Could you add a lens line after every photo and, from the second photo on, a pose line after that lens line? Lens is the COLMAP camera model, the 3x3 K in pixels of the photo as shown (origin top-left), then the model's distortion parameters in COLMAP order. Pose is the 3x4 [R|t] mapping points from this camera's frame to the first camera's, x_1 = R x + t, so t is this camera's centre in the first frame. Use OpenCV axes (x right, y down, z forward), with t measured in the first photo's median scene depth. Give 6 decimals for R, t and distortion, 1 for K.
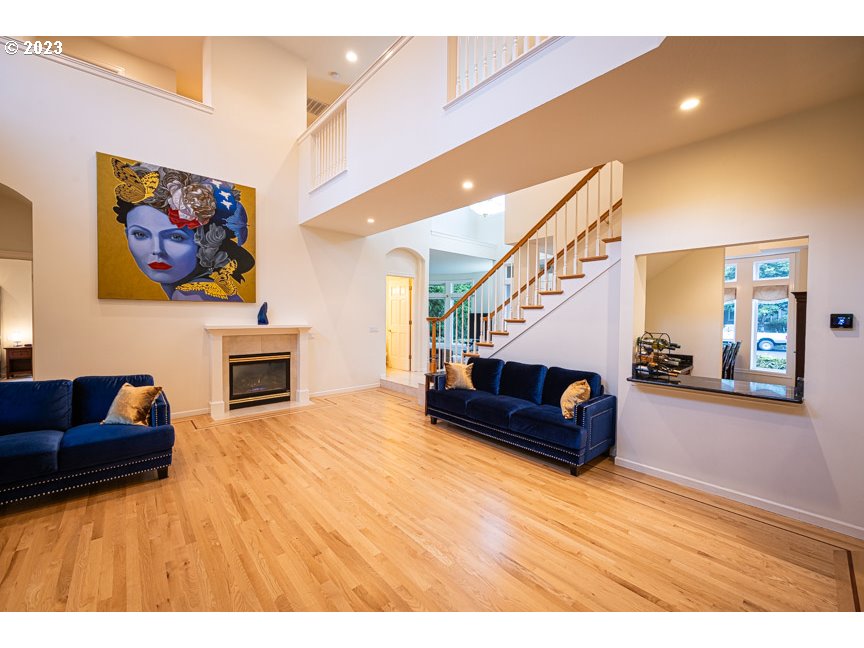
lens RADIAL K [[342.3, 0, 428.6], [0, 342.3, 323.0], [0, 0, 1]] dist [-0.000816, -0.000252]
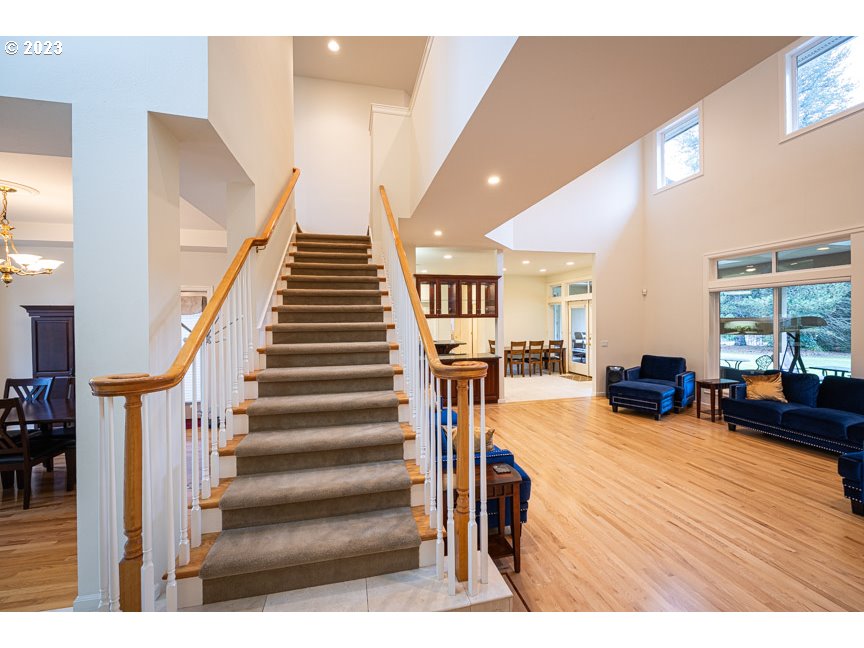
lens RADIAL K [[342.3, 0, 428.6], [0, 342.3, 323.0], [0, 0, 1]] dist [-0.000816, -0.000252]
pose [[-0.887016, -0.012133, 0.461579, -0.163388], [0.003826, 0.999427, 0.033622, -0.059126], [-0.461722, 0.031589, -0.886462, 2.079259]]
